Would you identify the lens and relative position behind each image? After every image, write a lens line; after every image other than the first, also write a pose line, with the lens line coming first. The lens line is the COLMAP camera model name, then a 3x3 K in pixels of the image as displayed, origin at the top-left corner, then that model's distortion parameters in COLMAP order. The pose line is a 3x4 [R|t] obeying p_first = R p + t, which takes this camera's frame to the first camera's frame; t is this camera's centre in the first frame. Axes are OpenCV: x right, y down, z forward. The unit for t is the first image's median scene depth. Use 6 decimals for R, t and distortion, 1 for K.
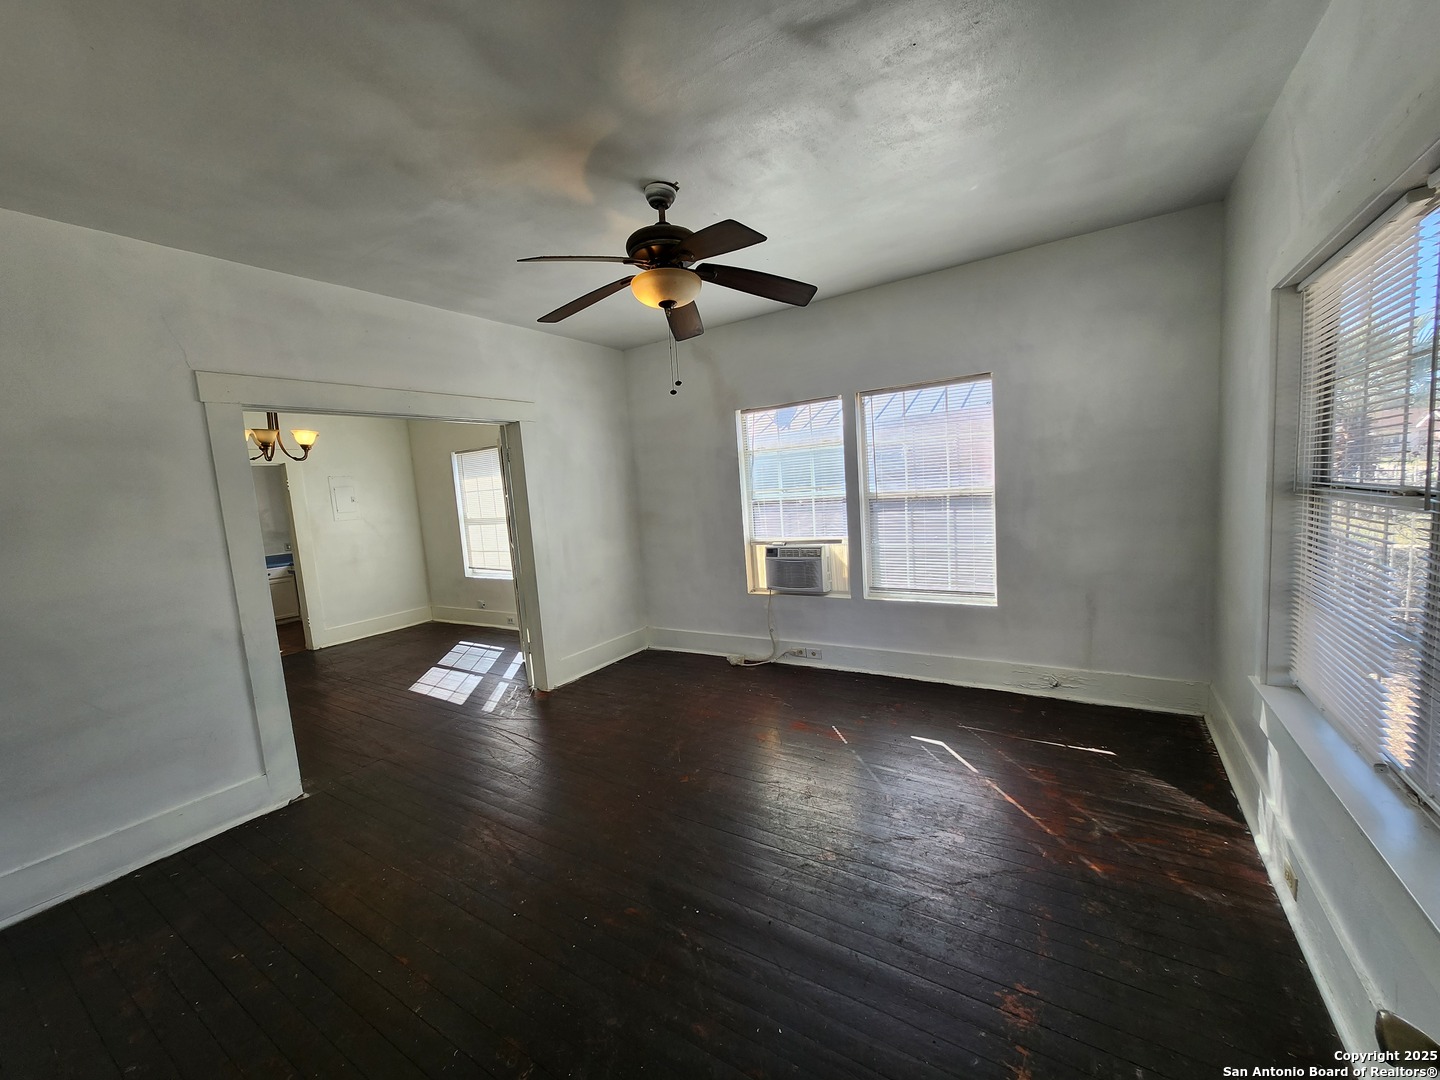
lens RADIAL K [[566.1, 0, 718.1], [0, 566.1, 547.2], [0, 0, 1]] dist [-0.000444, -0.000323]
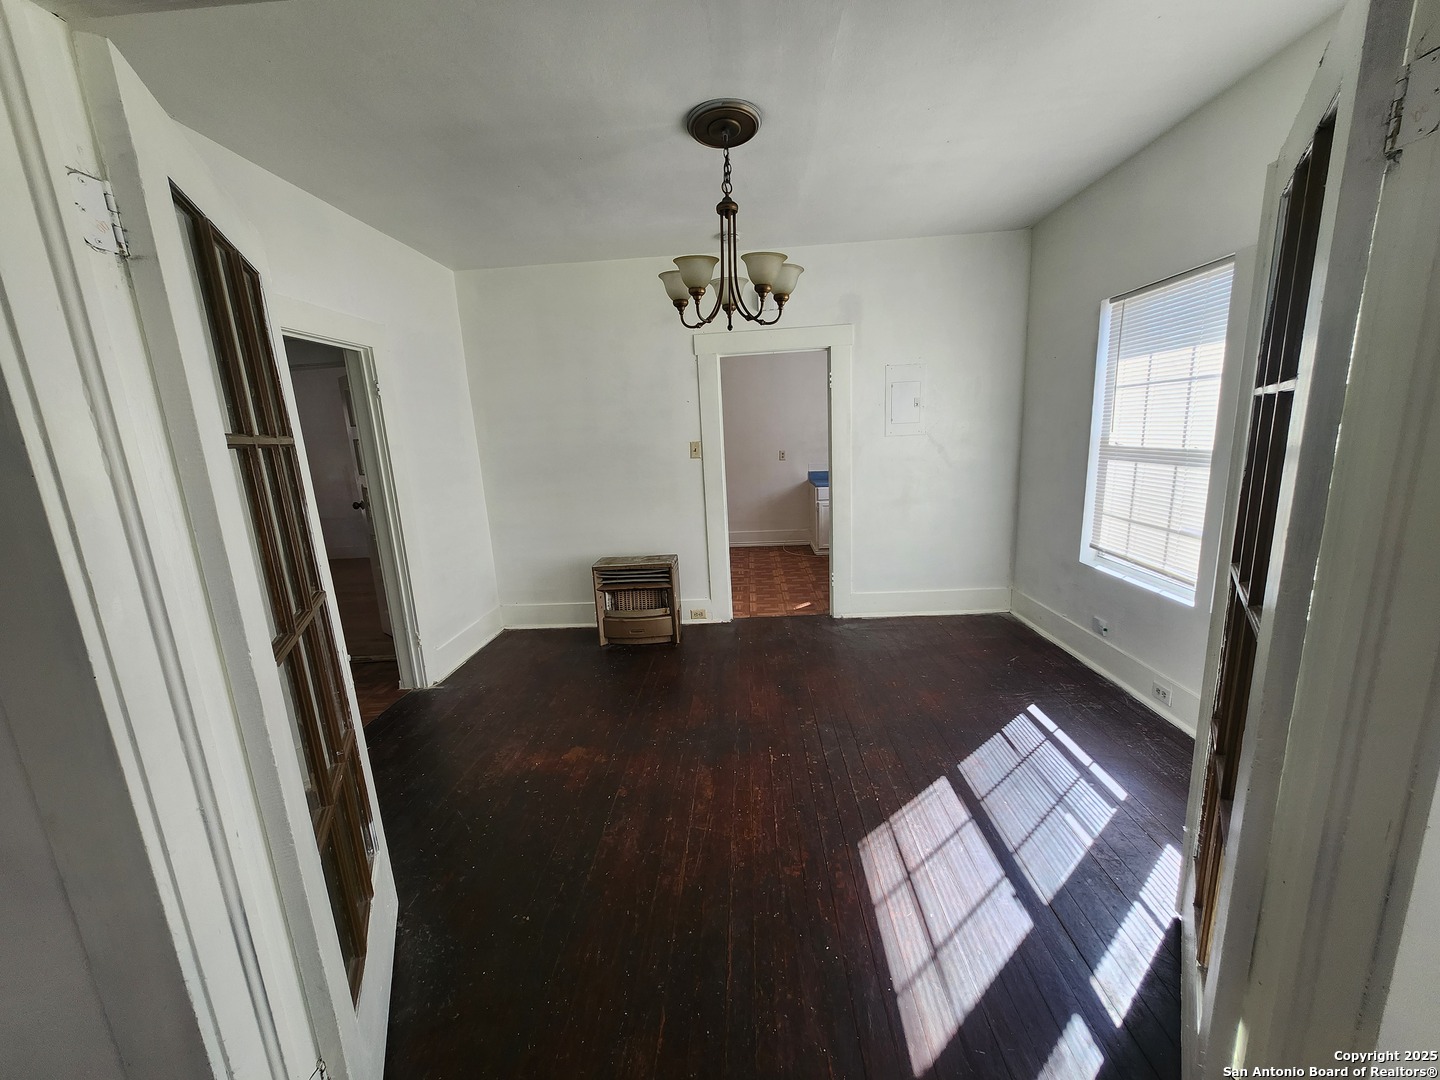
lens RADIAL K [[566.1, 0, 718.1], [0, 566.1, 547.2], [0, 0, 1]] dist [-0.000444, -0.000323]
pose [[0.506841, 0.220082, -0.833472, -0.411932], [-0.077957, 0.974601, 0.209942, -0.087830], [0.858507, -0.041433, 0.511125, 0.999648]]
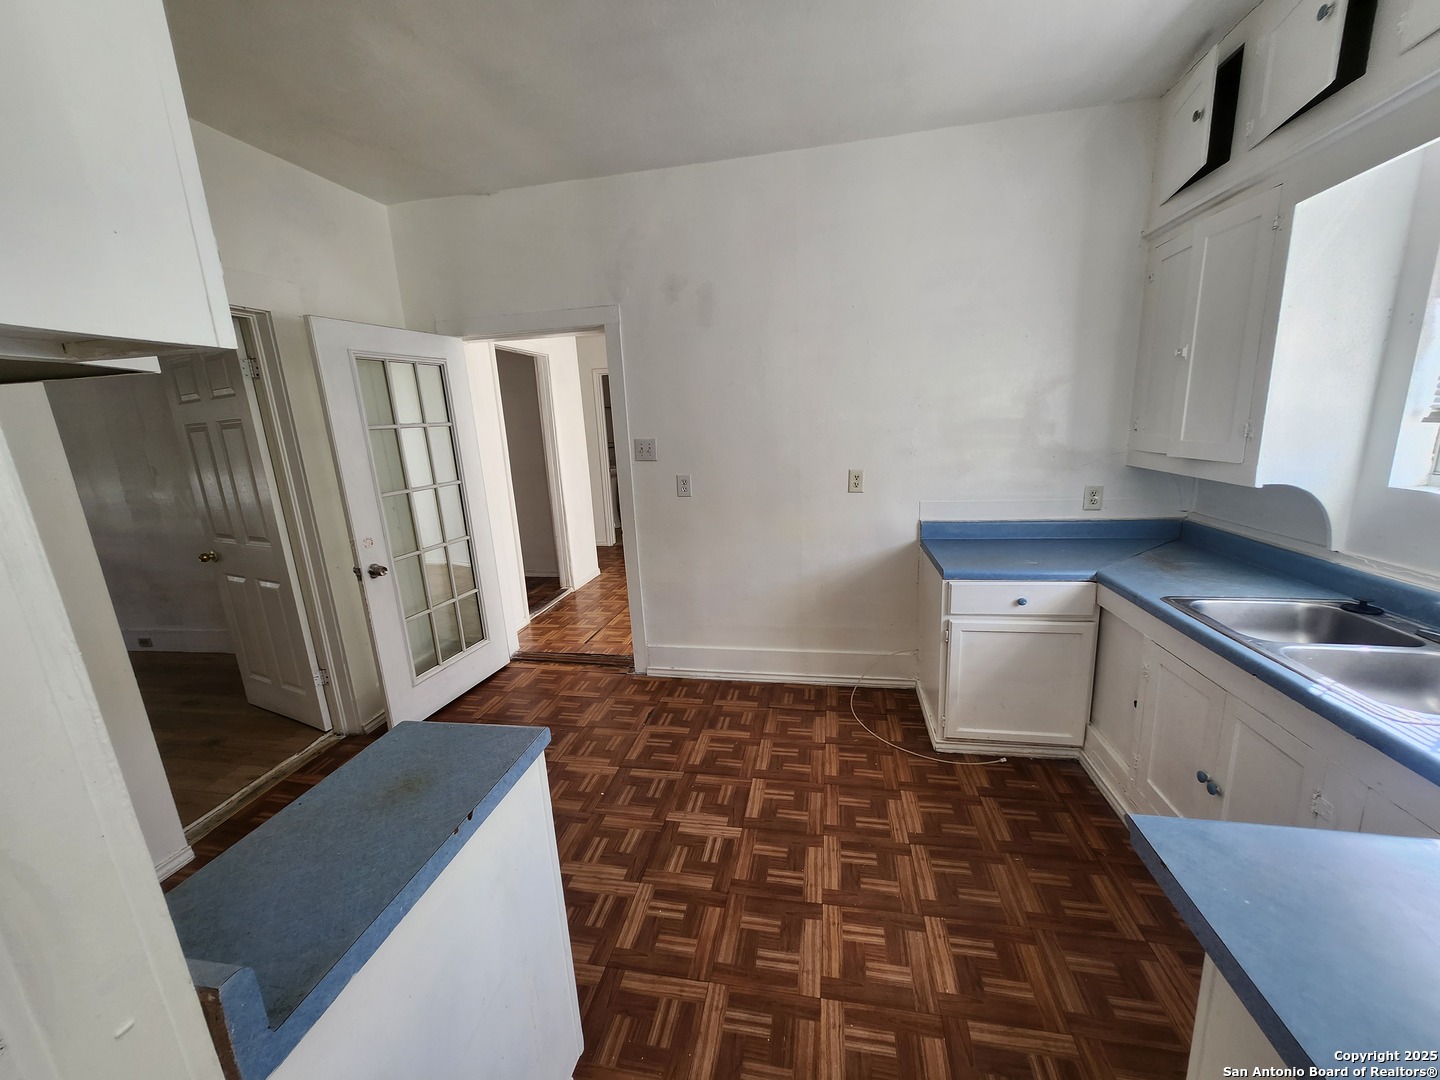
lens RADIAL K [[566.1, 0, 718.1], [0, 566.1, 547.2], [0, 0, 1]] dist [-0.000444, -0.000323]
pose [[0.382127, 0.251787, -0.889147, -1.463593], [-0.074813, 0.967437, 0.241805, -0.099509], [0.921077, -0.025880, 0.388520, 1.808565]]
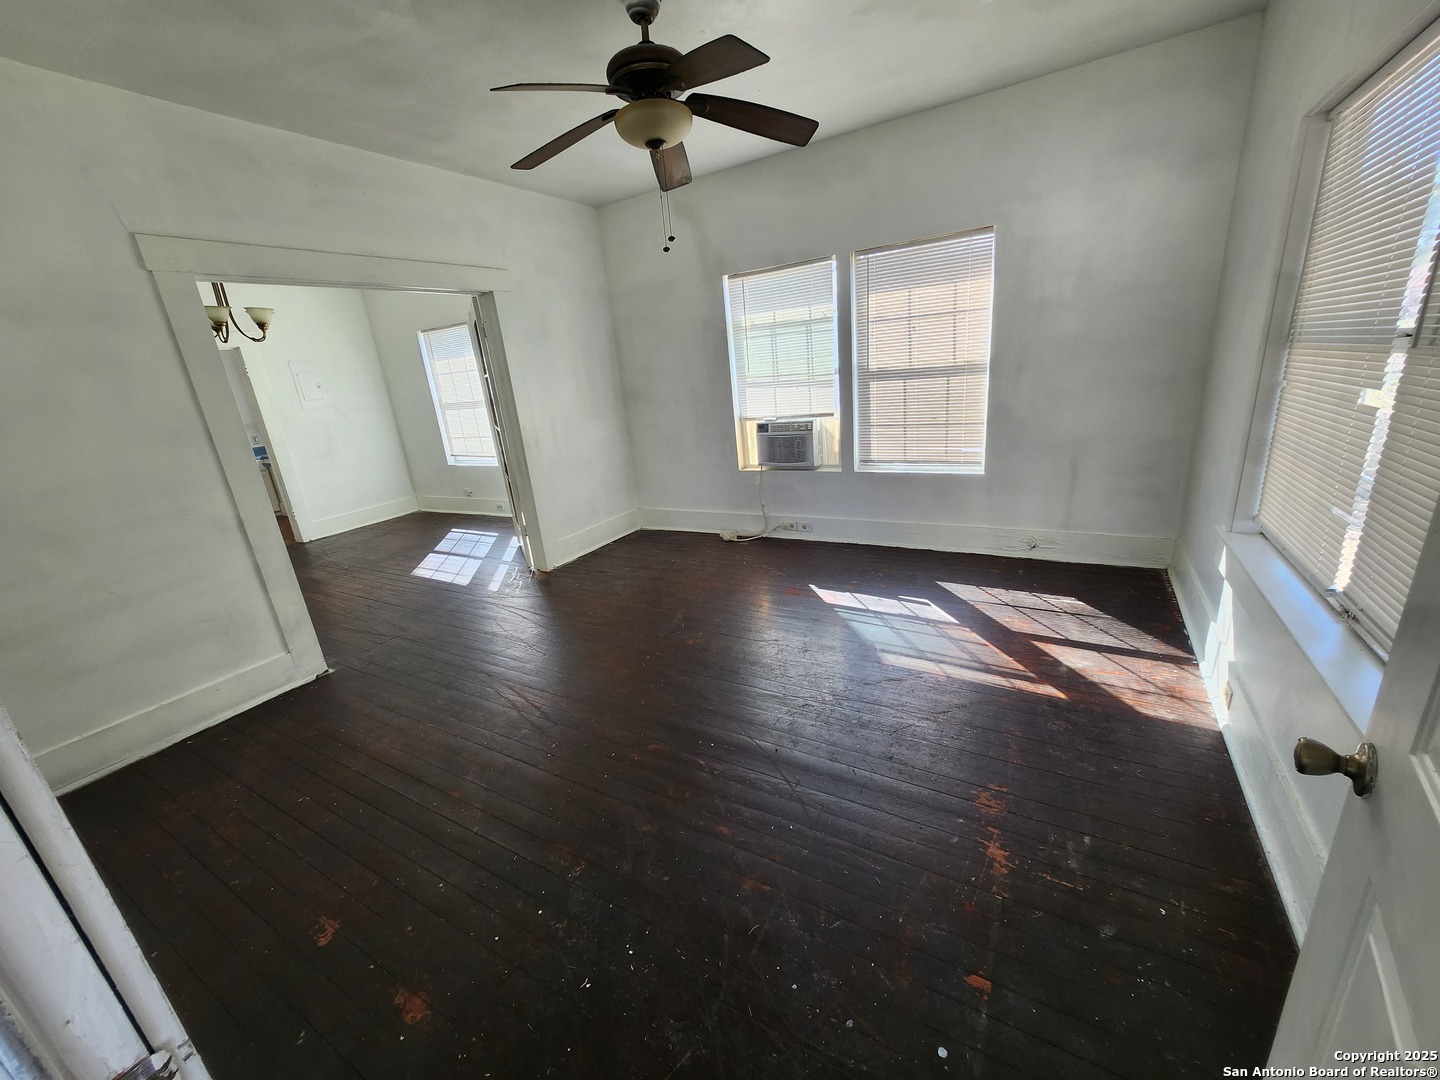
lens RADIAL K [[566.1, 0, 718.1], [0, 566.1, 547.2], [0, 0, 1]] dist [-0.000444, -0.000323]
pose [[0.998976, -0.032843, 0.031118, -0.029697], [0.026043, 0.979835, 0.198102, 0.021415], [-0.036997, -0.197089, 0.979687, -0.018387]]
